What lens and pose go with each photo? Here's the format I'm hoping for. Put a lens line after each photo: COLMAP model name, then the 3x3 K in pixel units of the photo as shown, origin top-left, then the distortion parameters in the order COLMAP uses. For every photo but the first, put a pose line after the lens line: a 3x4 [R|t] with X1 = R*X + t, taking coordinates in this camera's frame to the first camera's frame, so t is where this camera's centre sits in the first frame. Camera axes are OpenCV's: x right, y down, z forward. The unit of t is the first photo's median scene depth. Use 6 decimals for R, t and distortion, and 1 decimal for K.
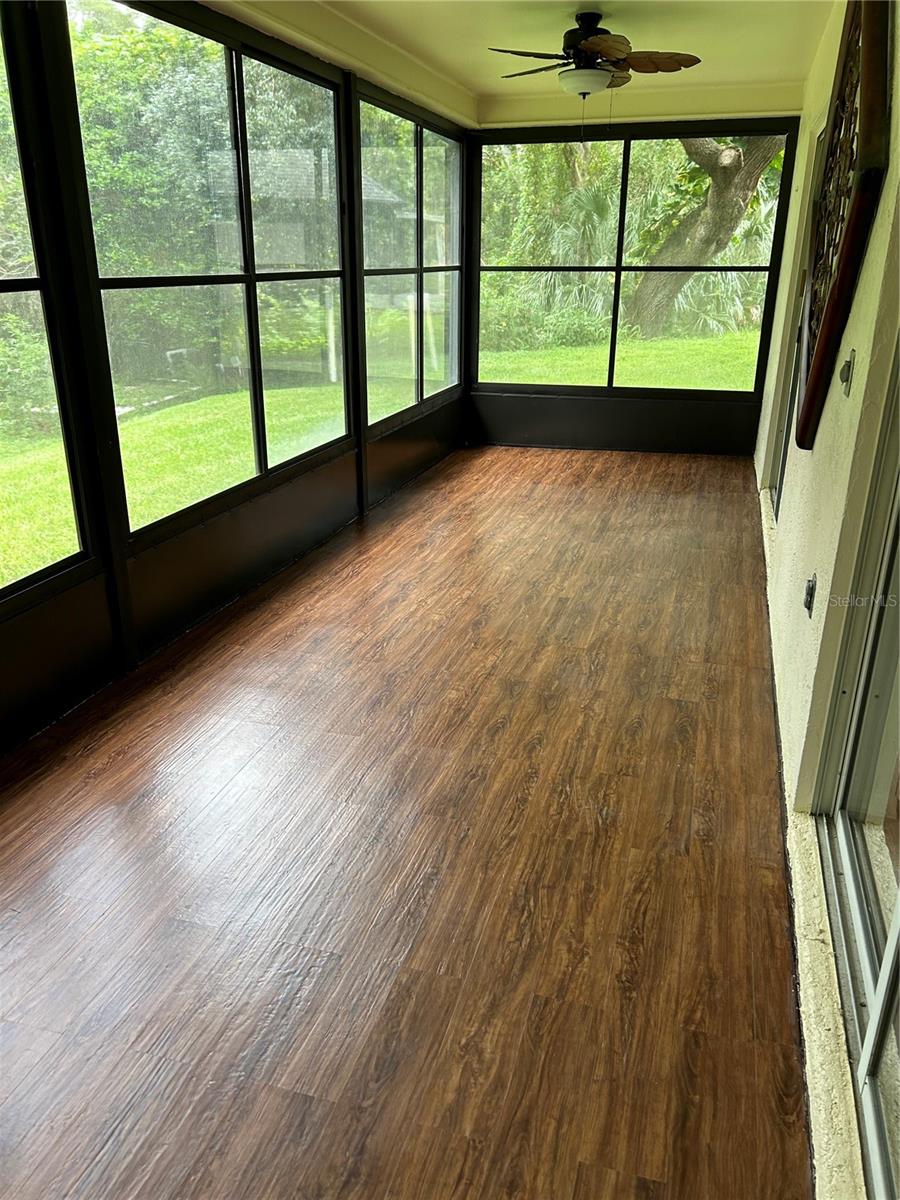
lens RADIAL K [[902.2, 0, 429.1], [0, 902.2, 611.2], [0, 0, 1]] dist [0.057420, -0.063425]
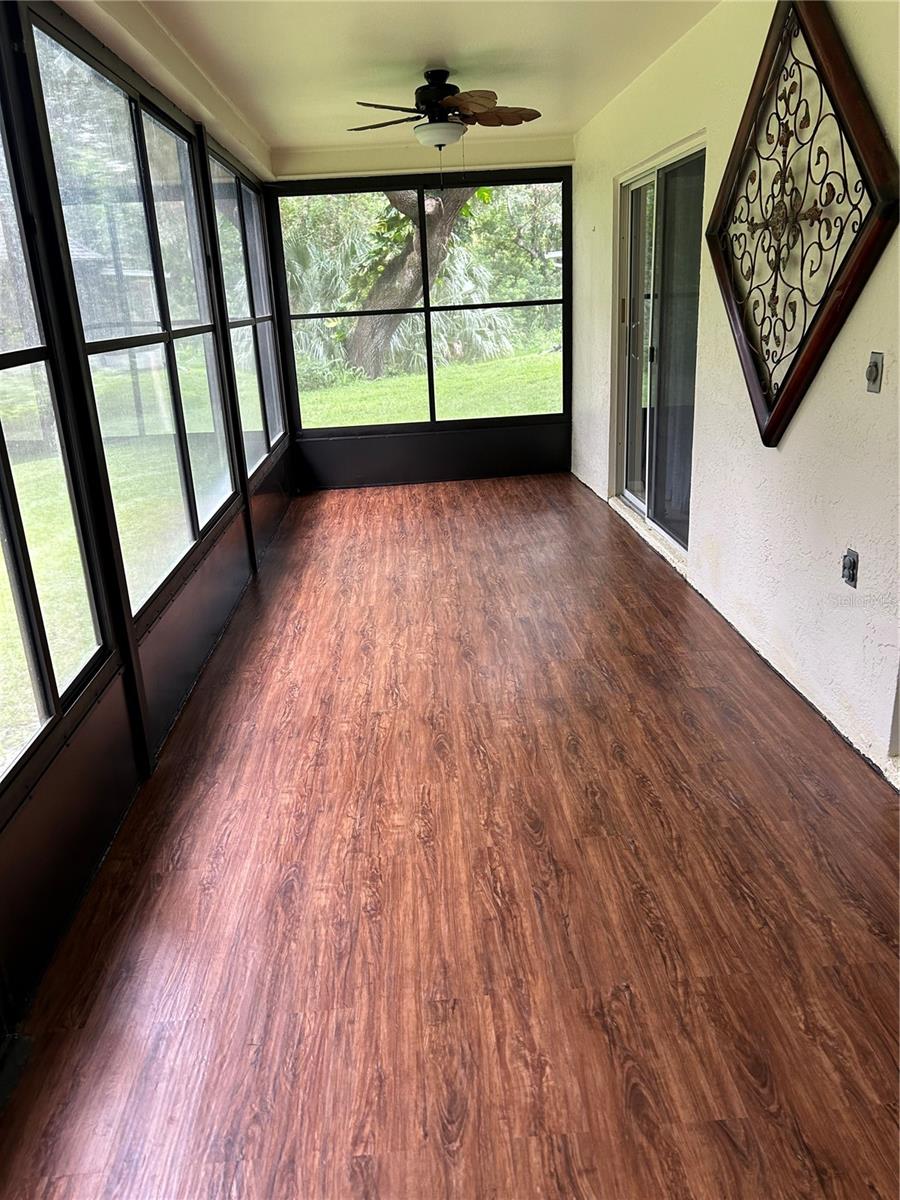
lens RADIAL K [[902.2, 0, 429.1], [0, 902.2, 611.2], [0, 0, 1]] dist [0.057420, -0.063425]
pose [[0.939902, -0.157487, 0.302957, -0.248334], [0.171583, 0.984960, -0.020311, -0.018666], [-0.295201, 0.071073, 0.952788, 0.041222]]
